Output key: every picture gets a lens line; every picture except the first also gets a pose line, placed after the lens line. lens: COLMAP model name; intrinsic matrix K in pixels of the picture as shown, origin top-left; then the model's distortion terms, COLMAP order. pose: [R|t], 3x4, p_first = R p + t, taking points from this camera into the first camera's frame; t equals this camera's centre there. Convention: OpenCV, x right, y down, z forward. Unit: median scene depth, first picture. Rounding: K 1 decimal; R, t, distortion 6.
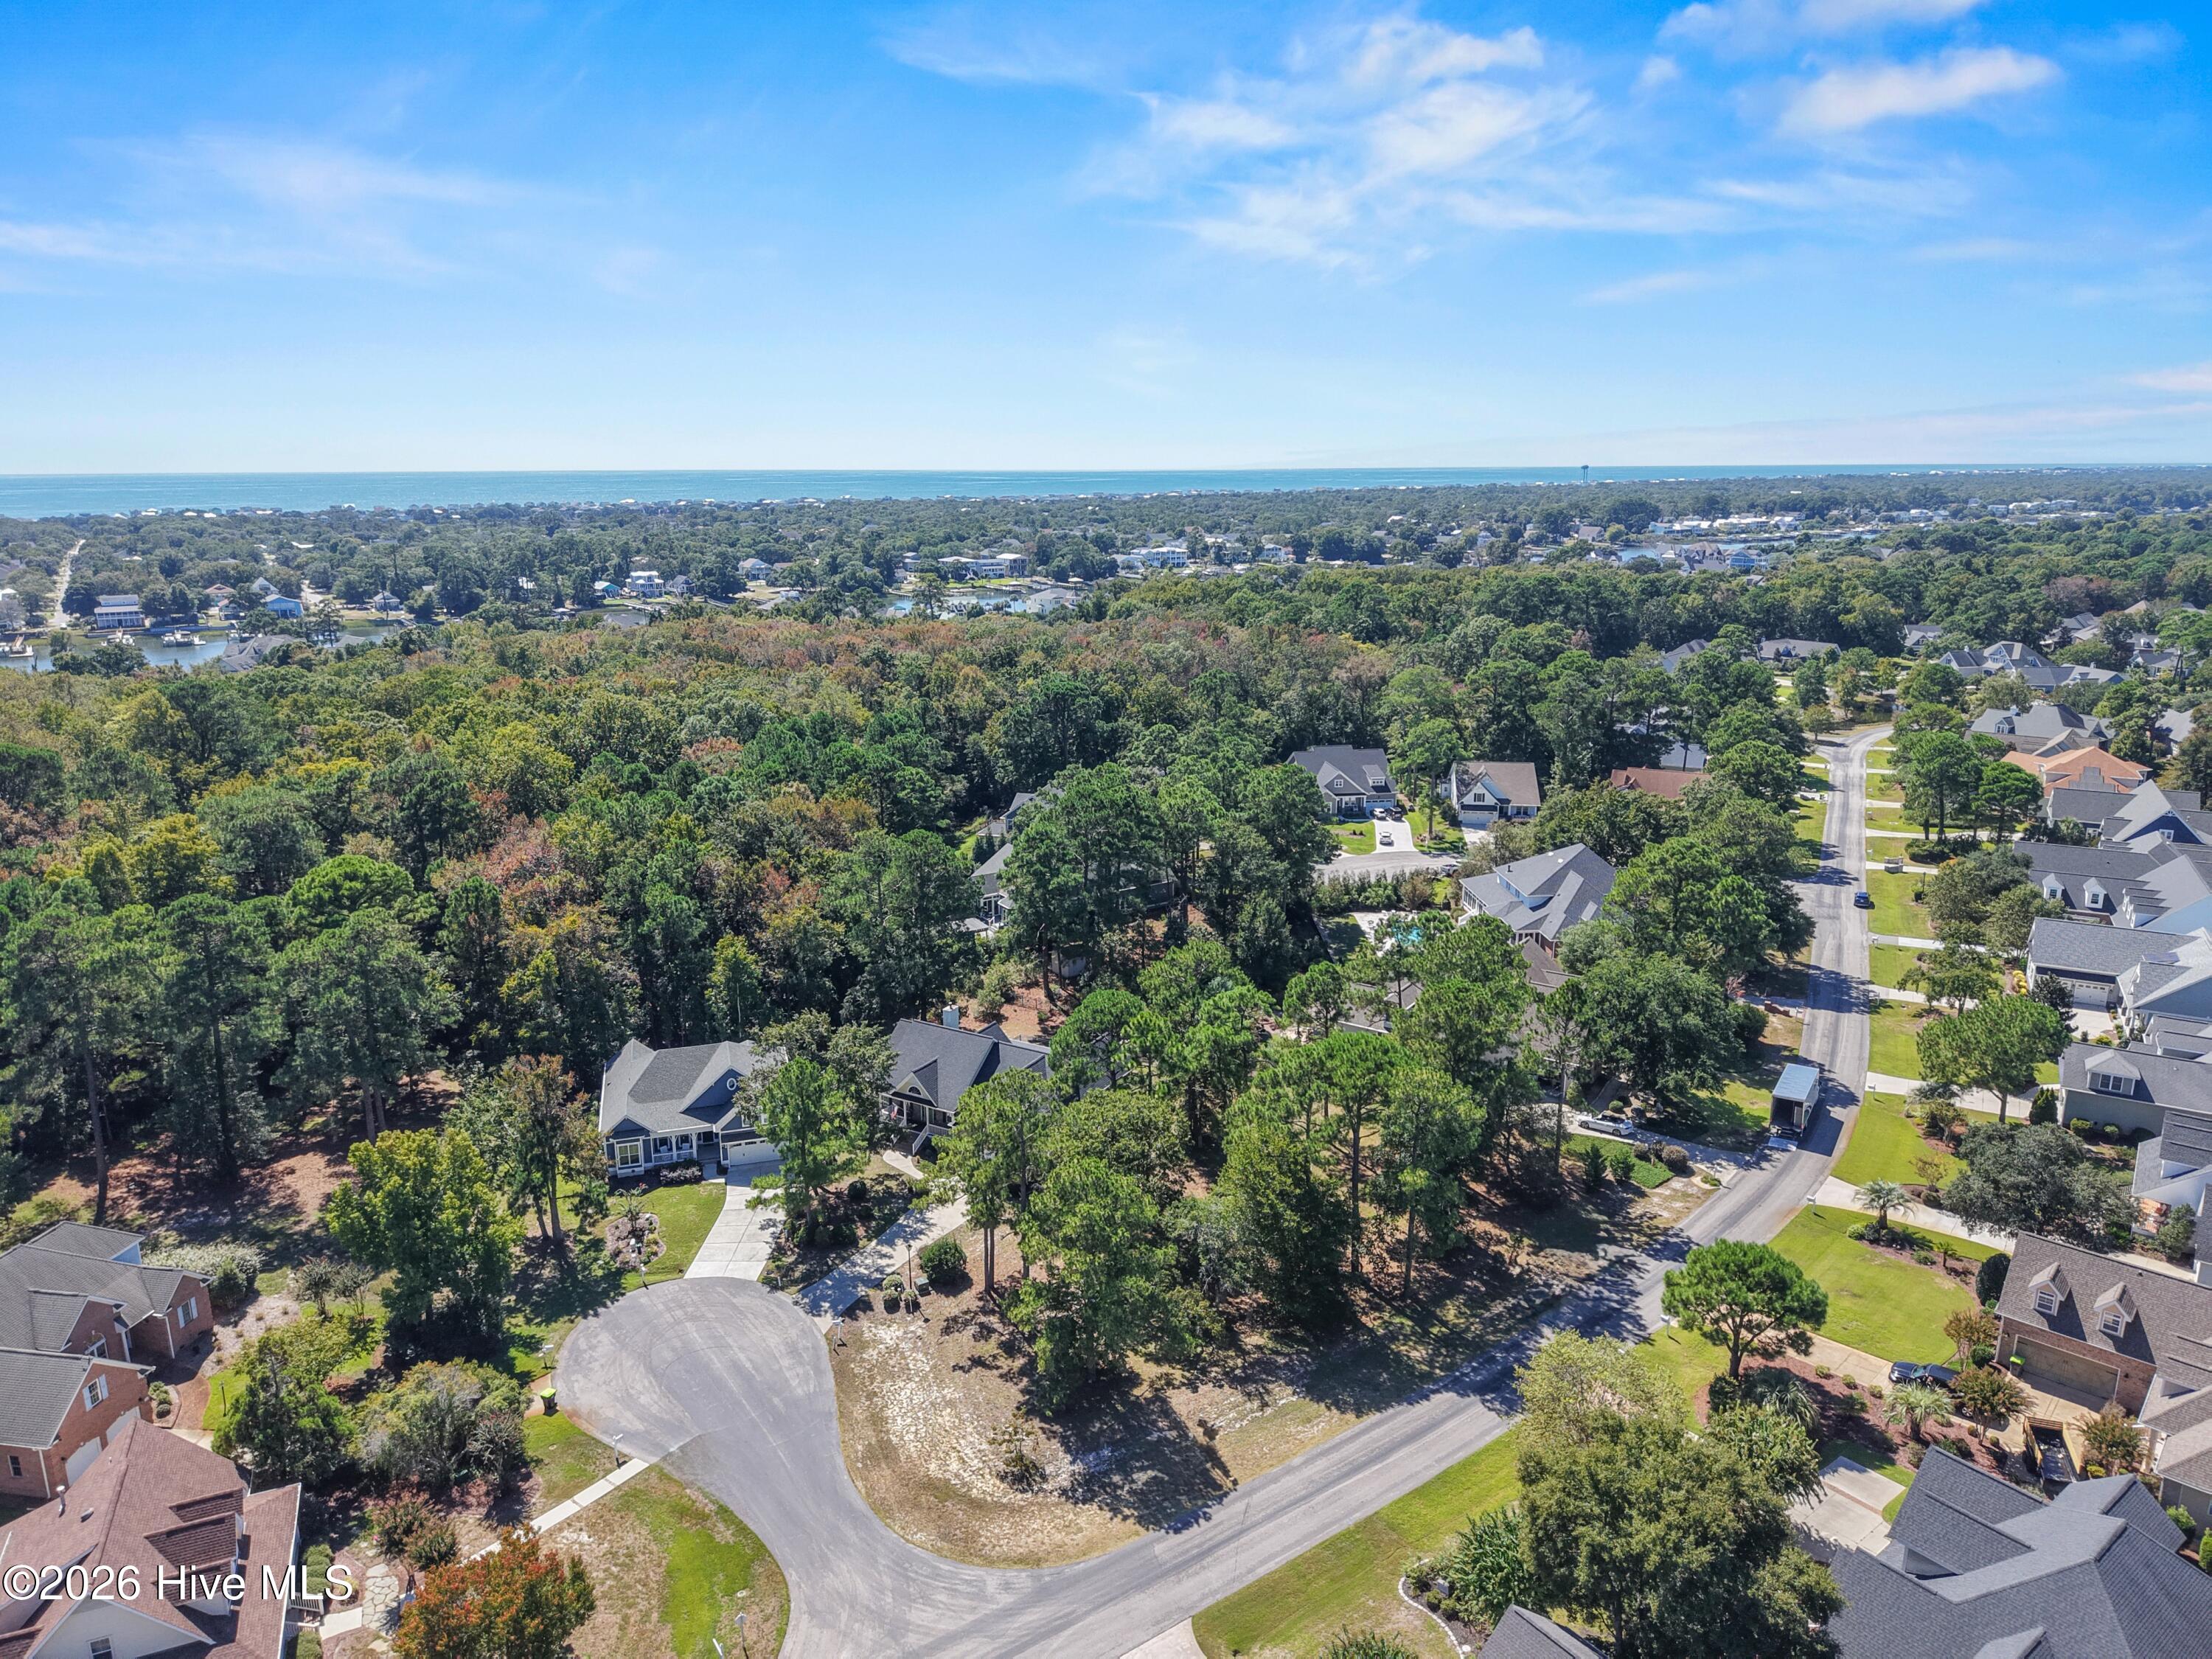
lens RADIAL K [[1467.8, 0, 1129.0], [0, 1467.8, 829.8], [0, 0, 1]] dist [0.049192, -0.064217]
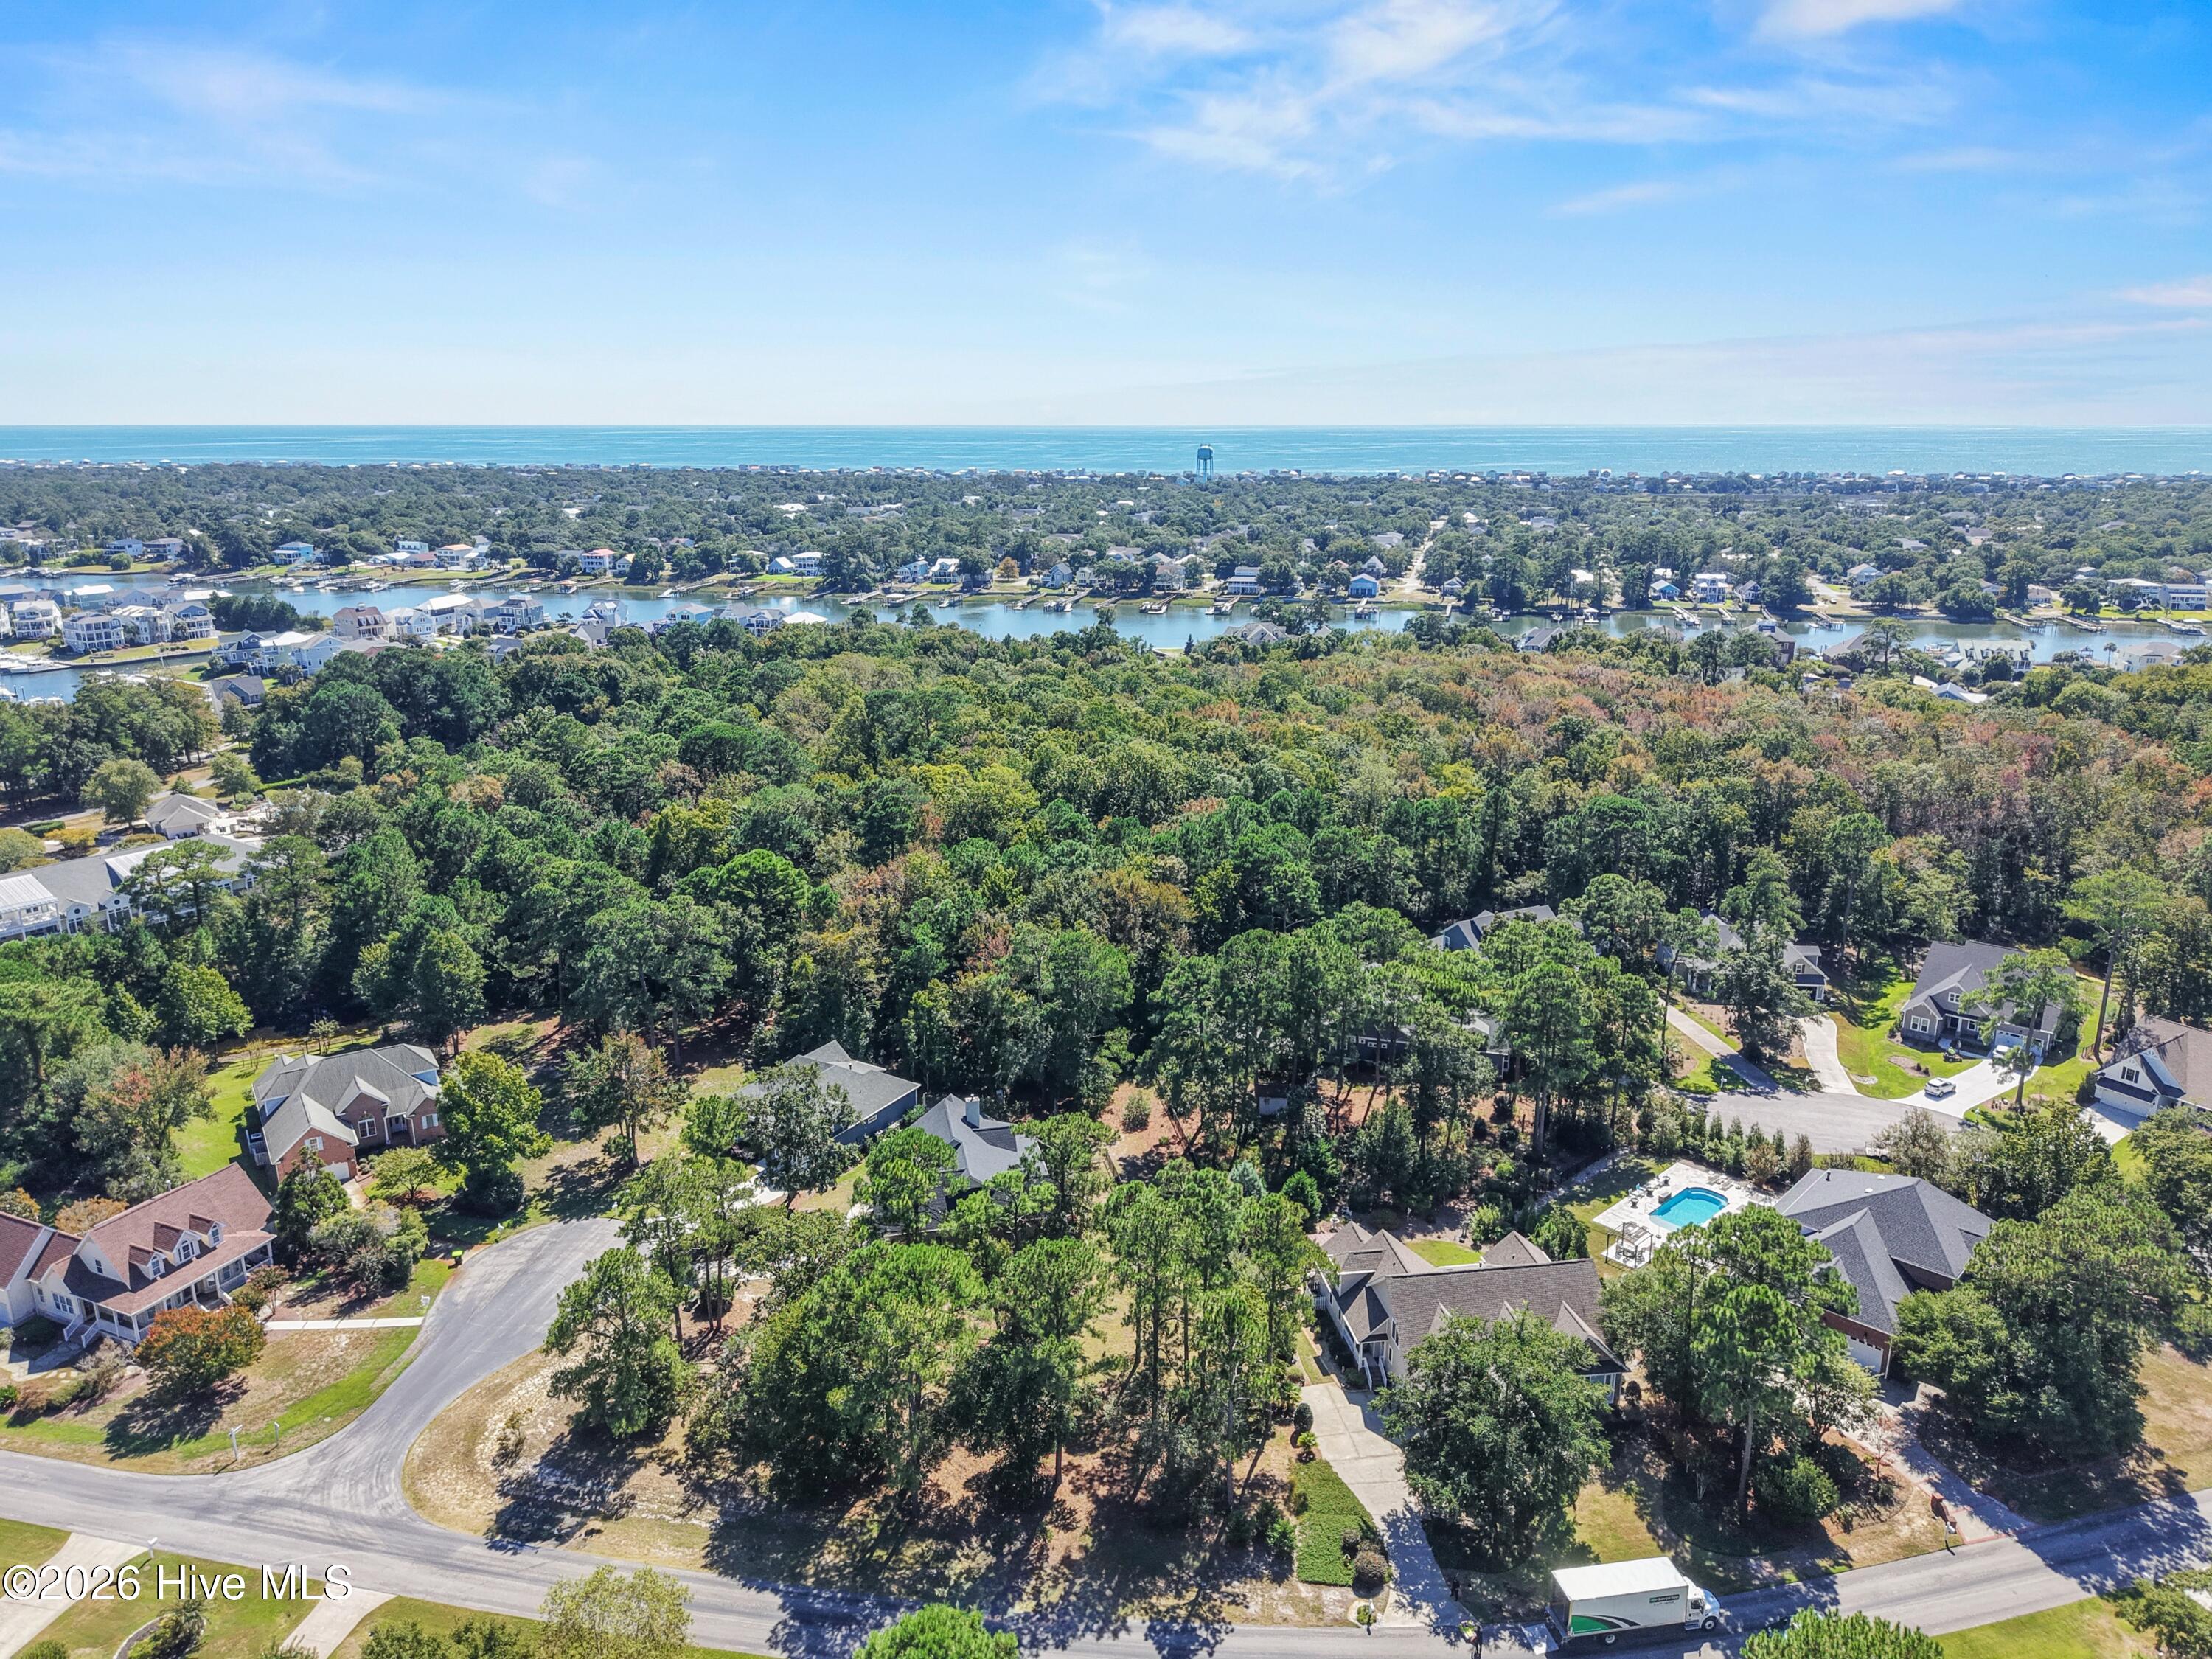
lens RADIAL K [[1439.0, 0, 1105.3], [0, 1439.0, 977.7], [0, 0, 1]] dist [0.070191, -0.077294]
pose [[0.666150, 0.268824, -0.695686, 0.845698], [-0.180089, 0.963158, 0.199736, -0.256122], [0.723749, -0.007769, 0.690019, 0.395003]]
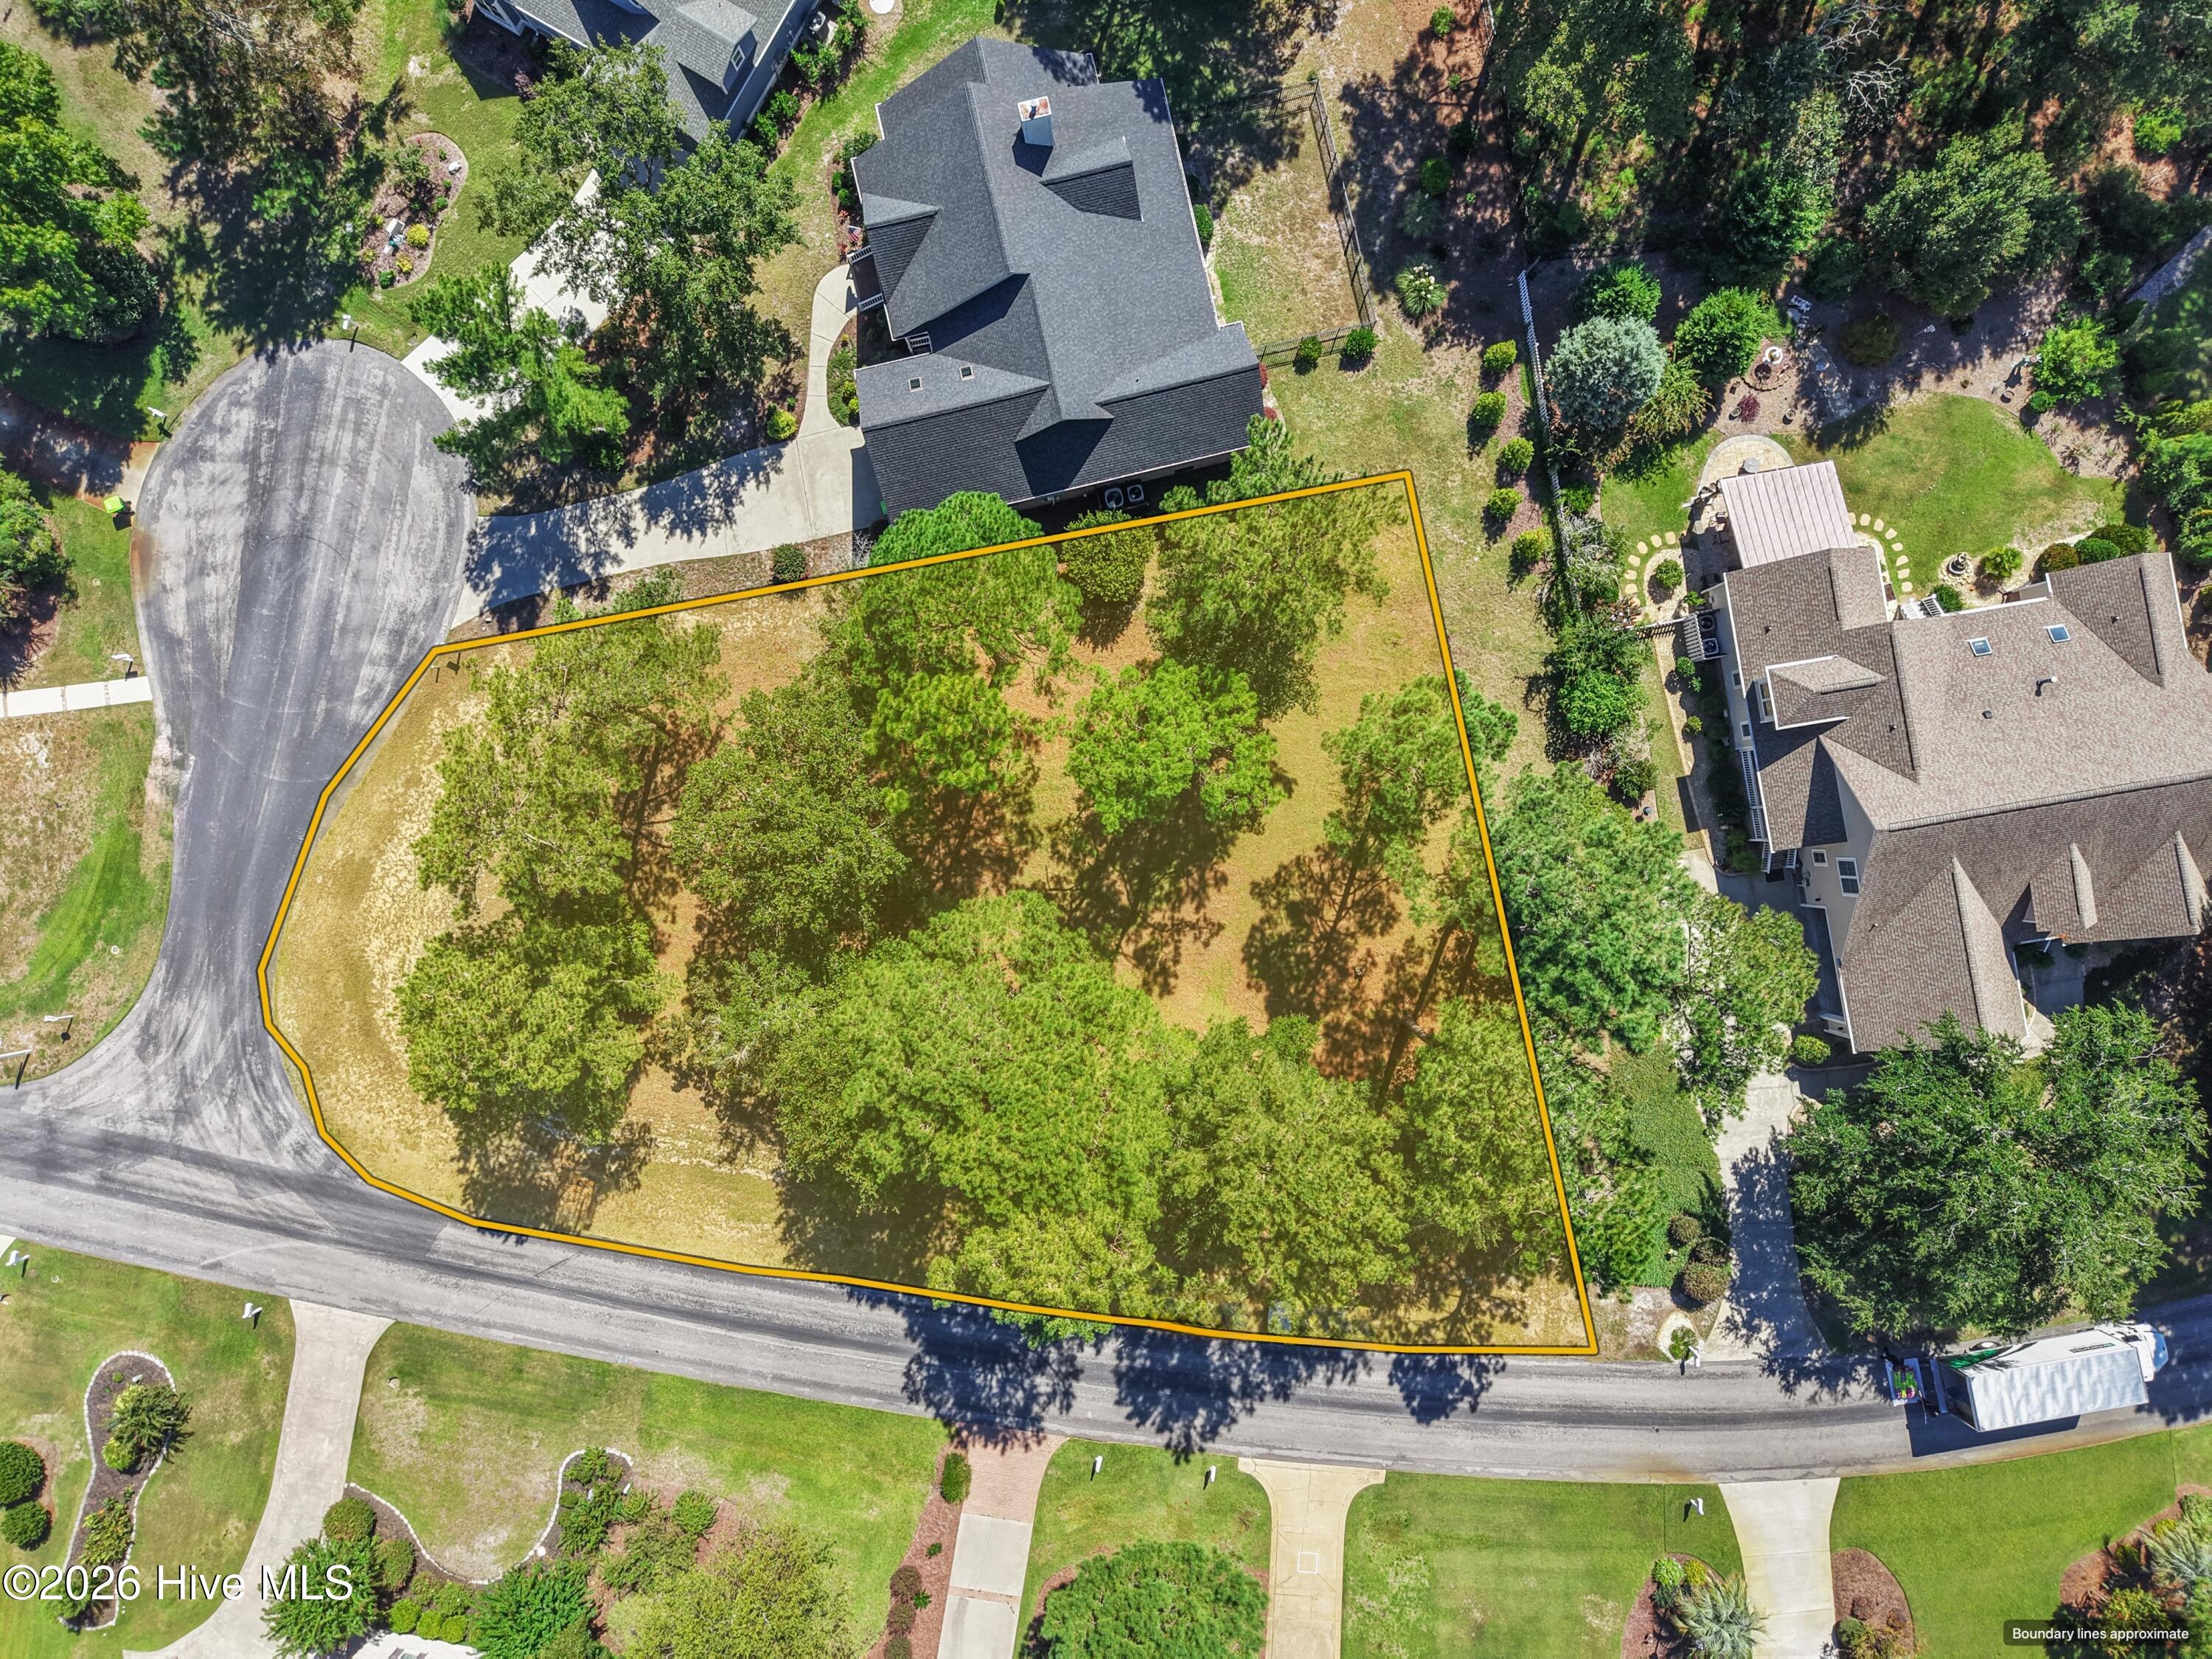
lens RADIAL K [[1467.8, 0, 1129.0], [0, 1467.8, 829.8], [0, 0, 1]] dist [0.049192, -0.064217]
pose [[0.679500, 0.733608, -0.009923, 0.099374], [-0.169390, 0.170027, 0.970772, -0.392766], [0.713853, -0.657959, 0.239799, 0.927910]]
